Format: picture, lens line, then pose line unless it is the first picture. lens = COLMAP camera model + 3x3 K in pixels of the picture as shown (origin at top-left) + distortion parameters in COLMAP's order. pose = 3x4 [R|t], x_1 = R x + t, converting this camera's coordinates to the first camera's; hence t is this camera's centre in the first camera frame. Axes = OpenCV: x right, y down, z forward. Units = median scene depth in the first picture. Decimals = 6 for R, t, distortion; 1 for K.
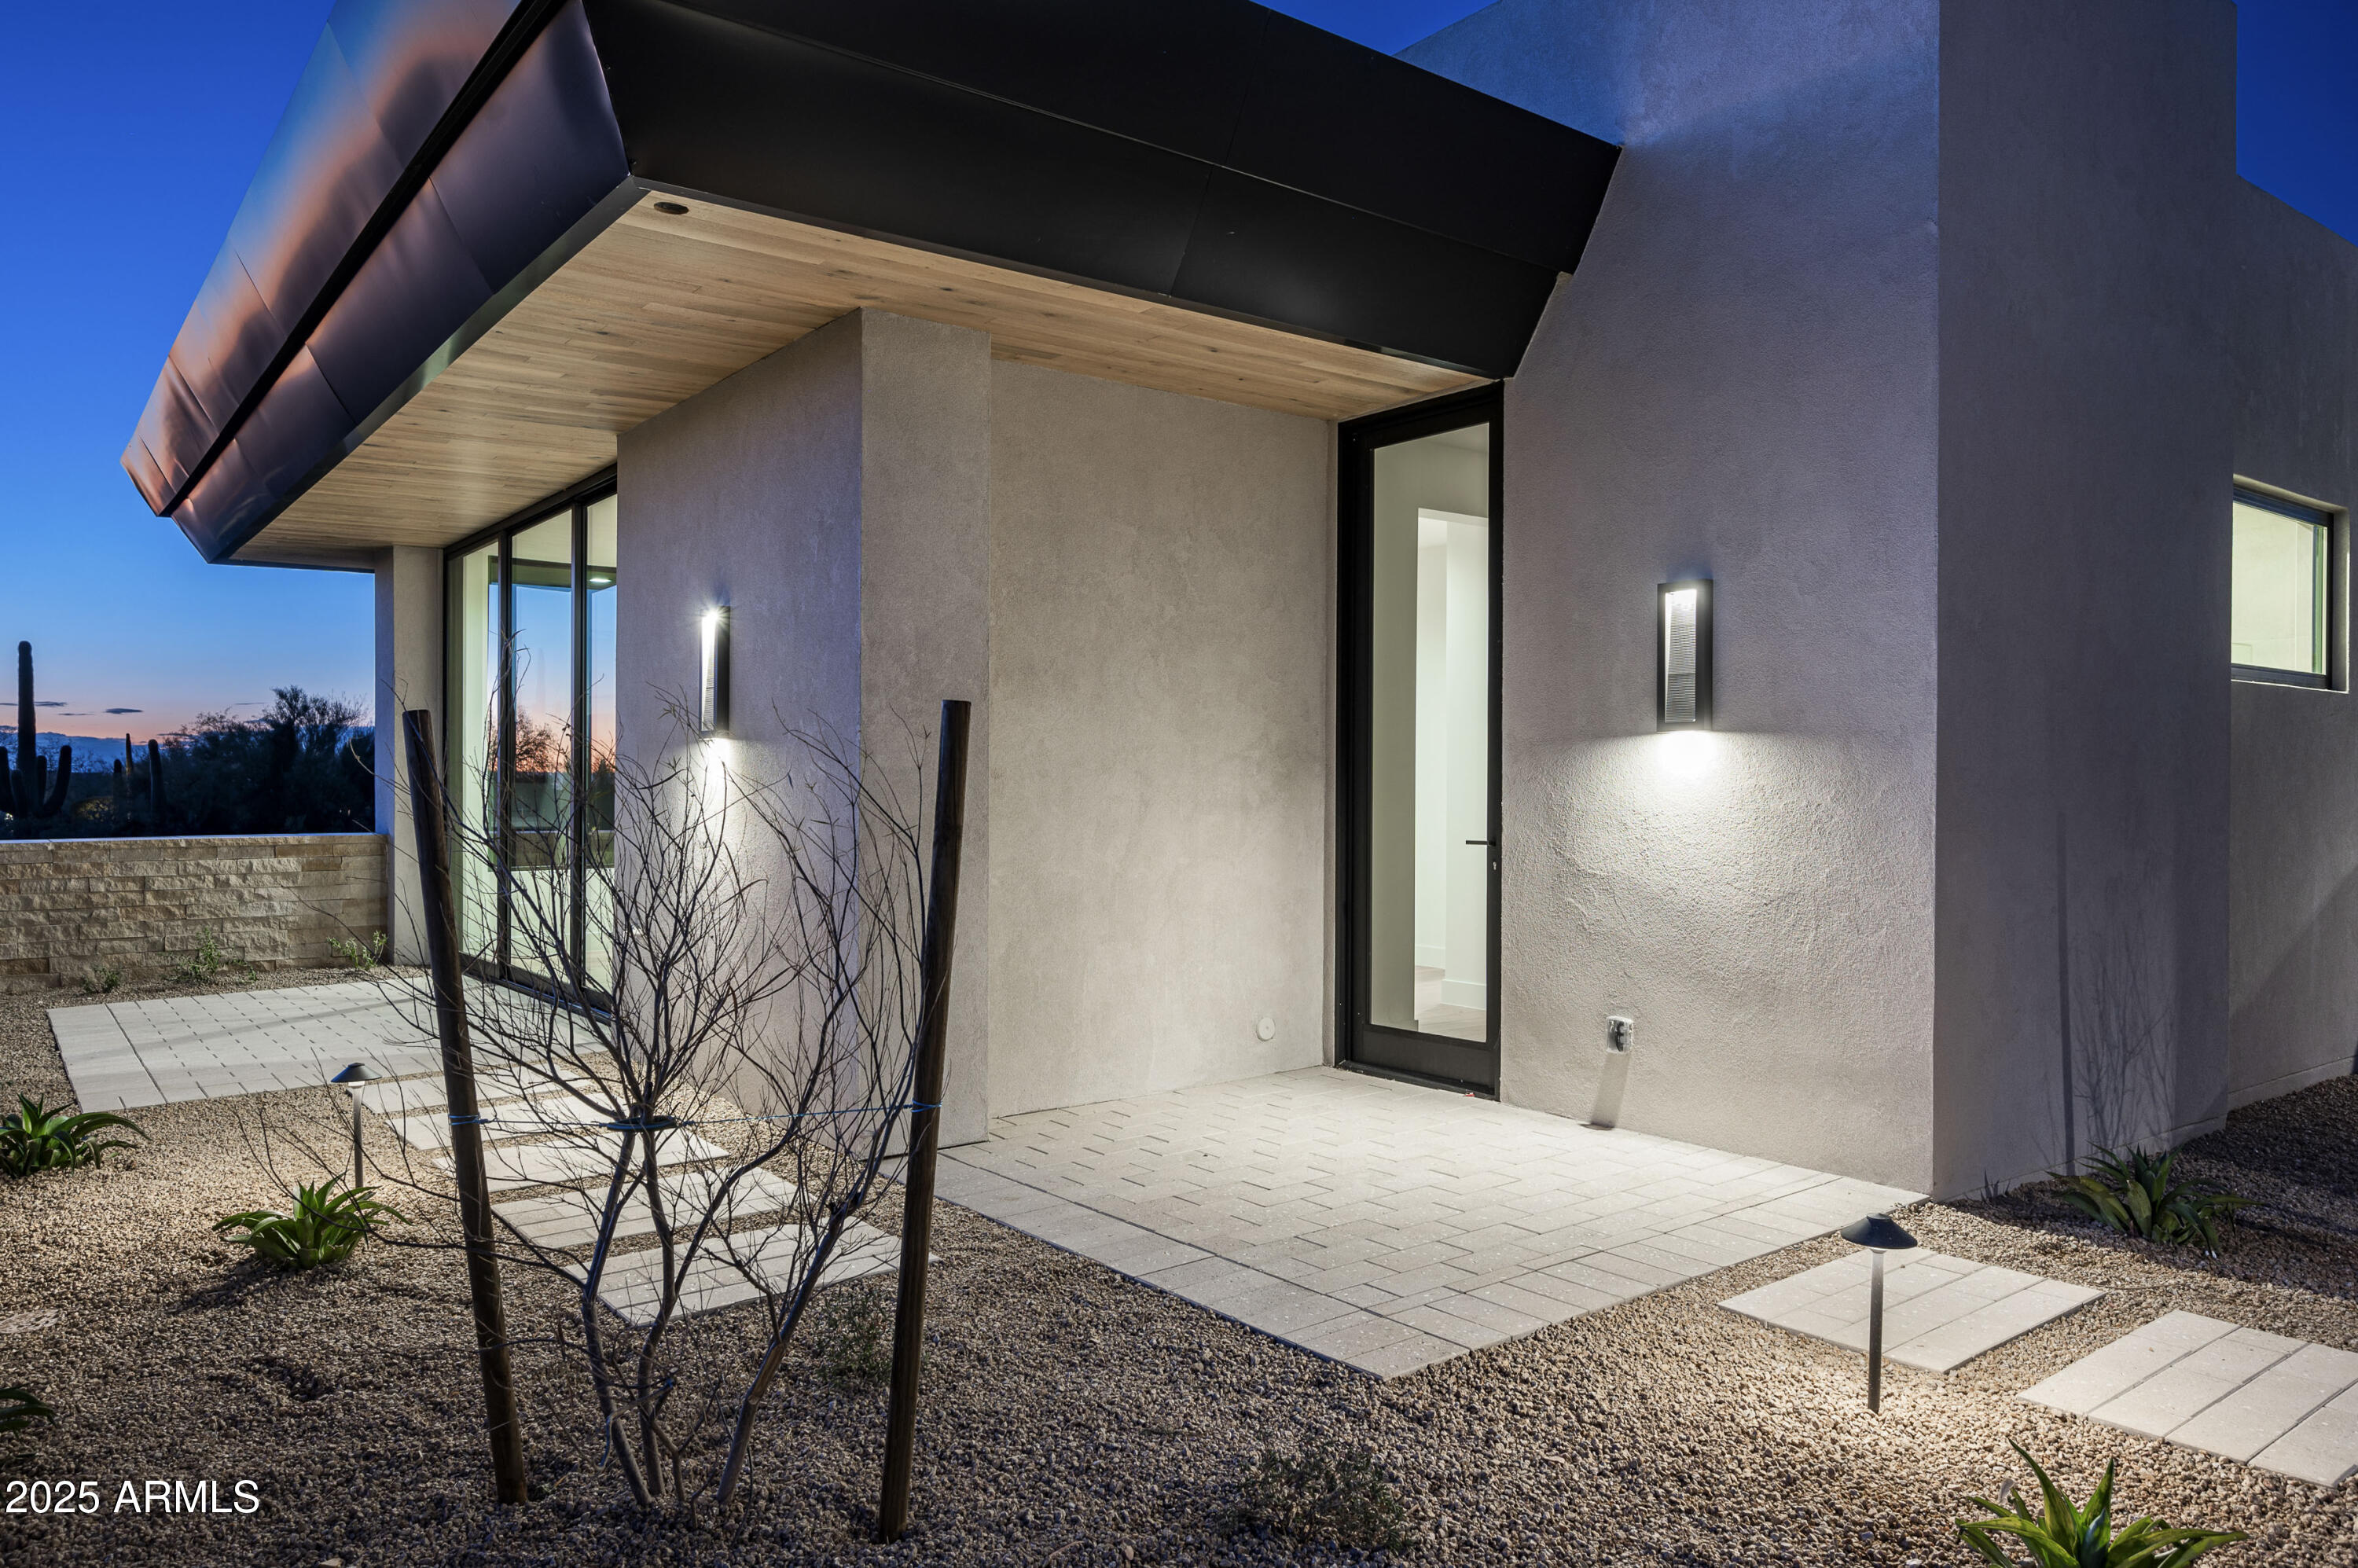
lens RADIAL K [[1541.7, 0, 1182.7], [0, 1541.7, 776.8], [0, 0, 1]] dist [0.004876, 0.002426]
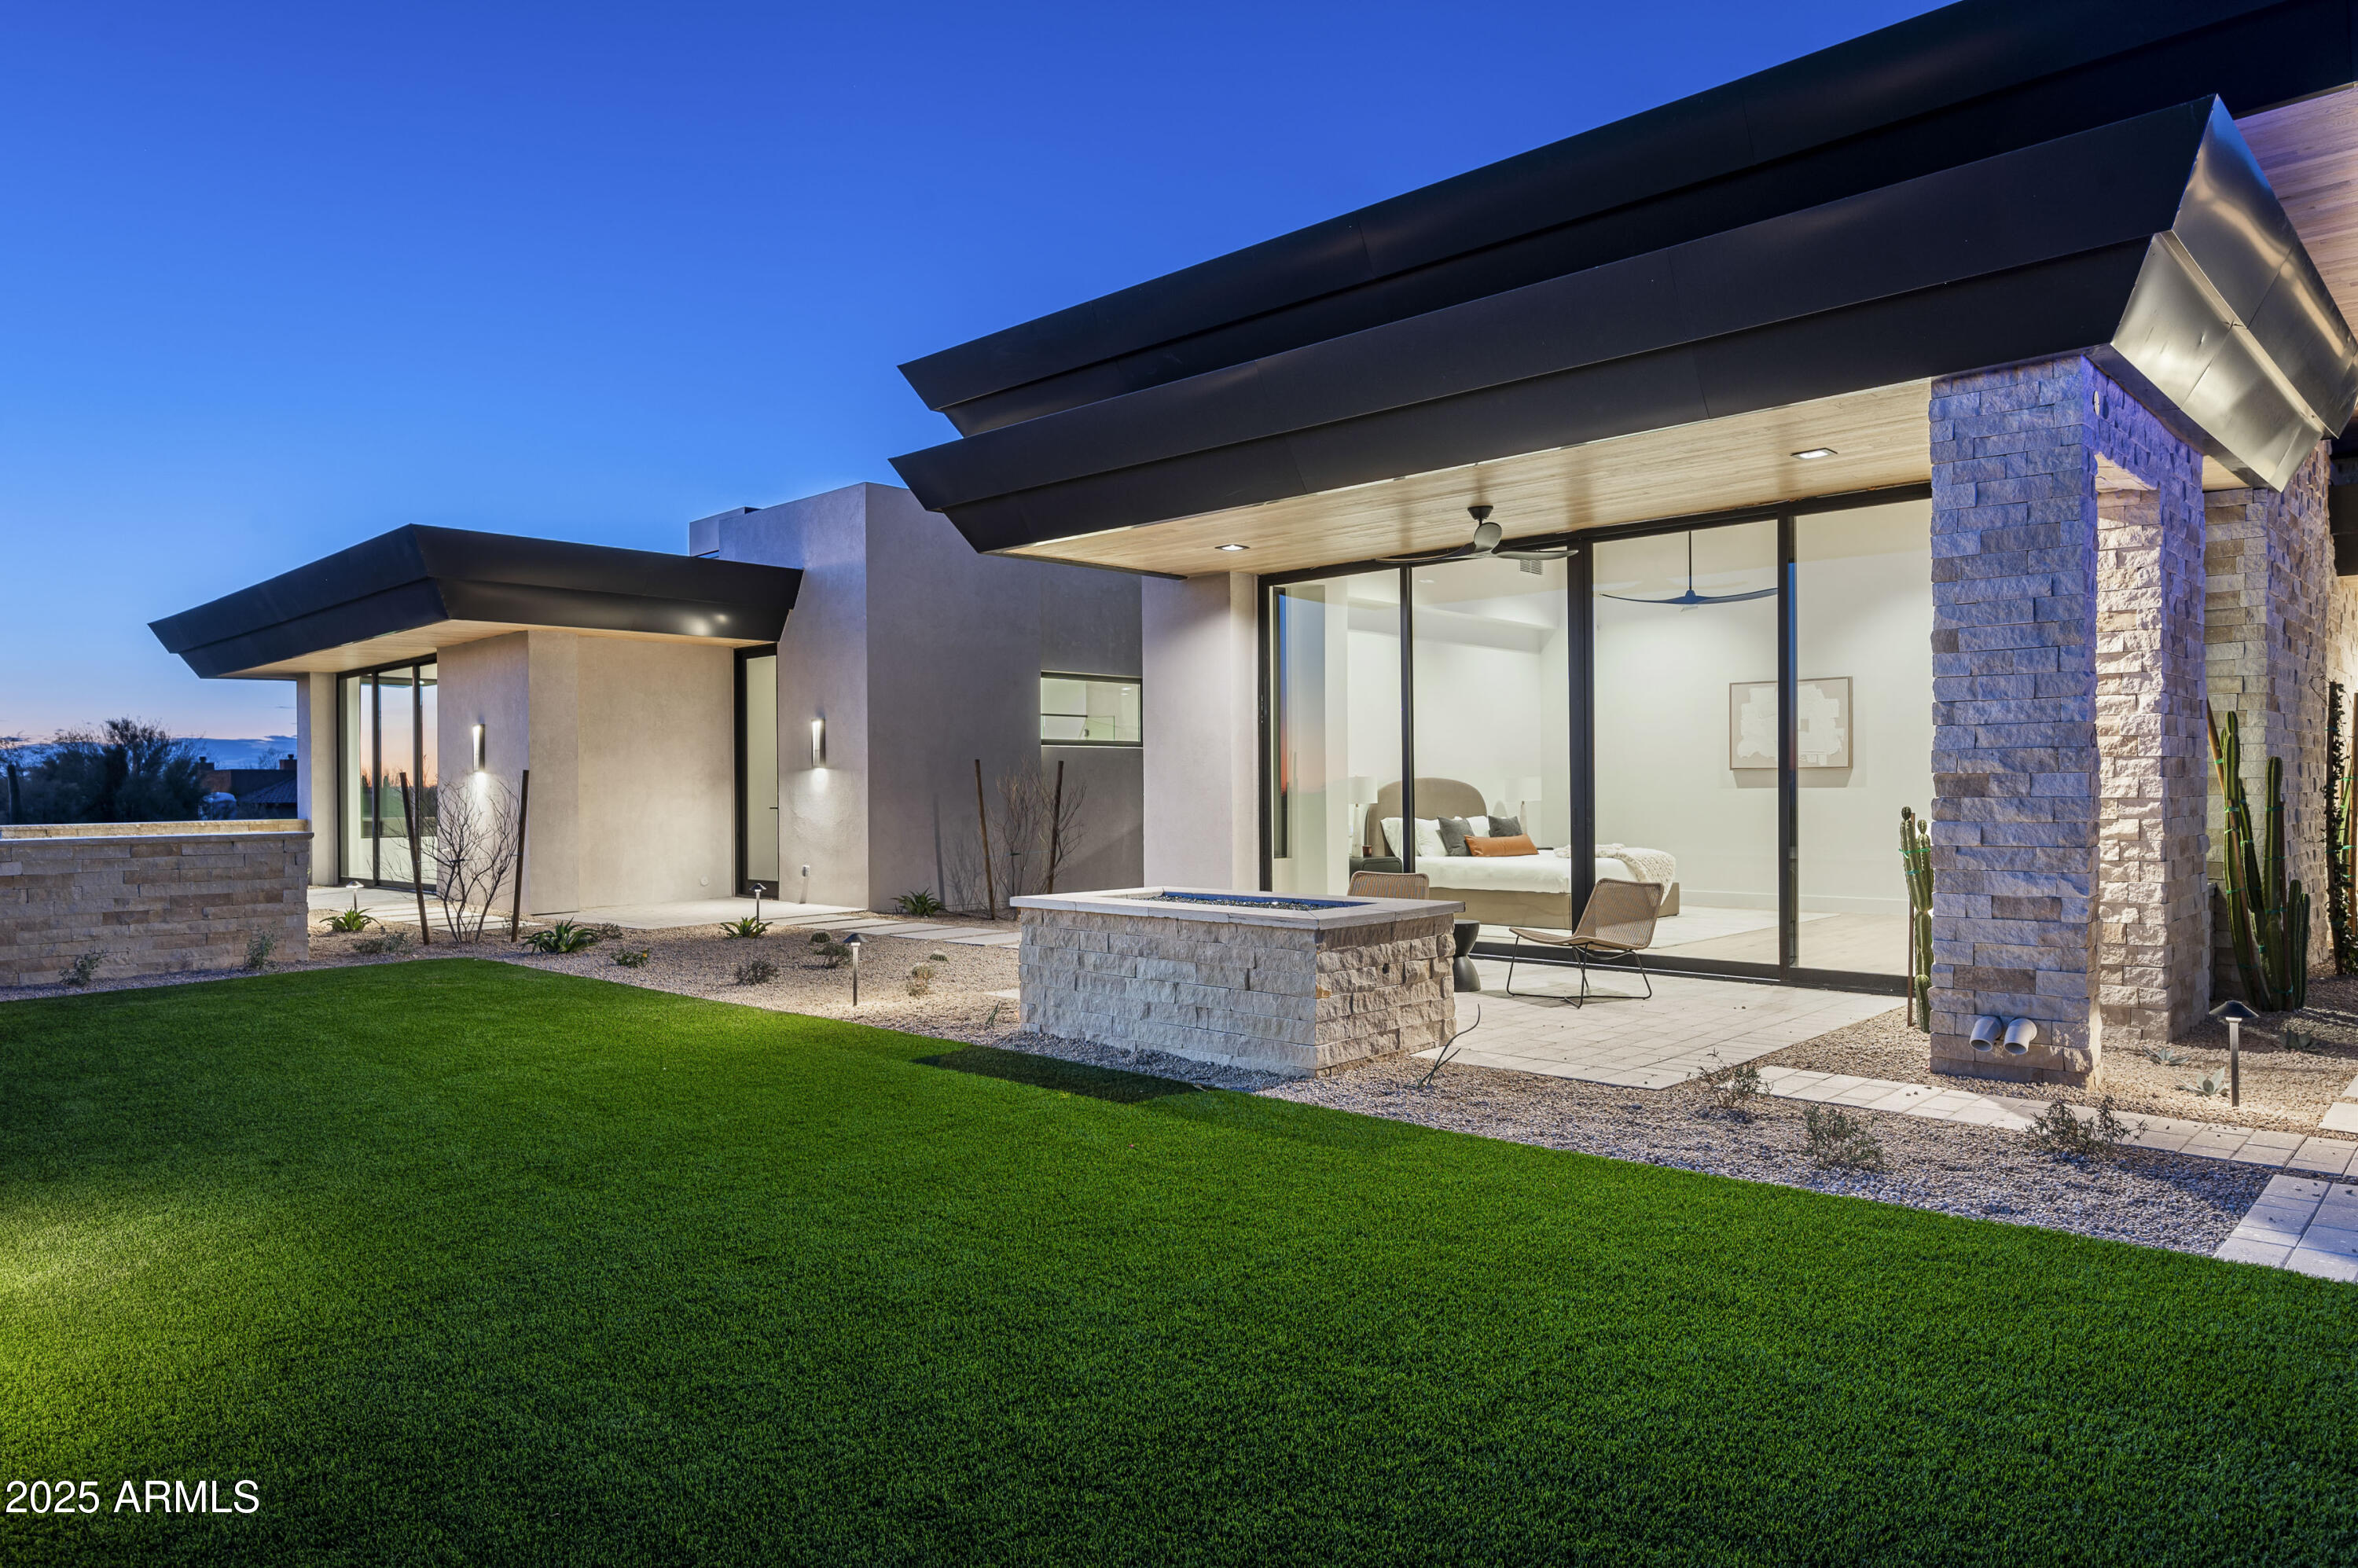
lens RADIAL K [[1435.6, 0, 1170.8], [0, 1435.6, 784.4], [0, 0, 1]] dist [0.004239, -0.002079]
pose [[0.990424, -0.010330, 0.137675, 0.539321], [0.010475, 0.999945, -0.000329, 0.008477], [-0.137664, 0.001768, 0.990477, -1.630402]]
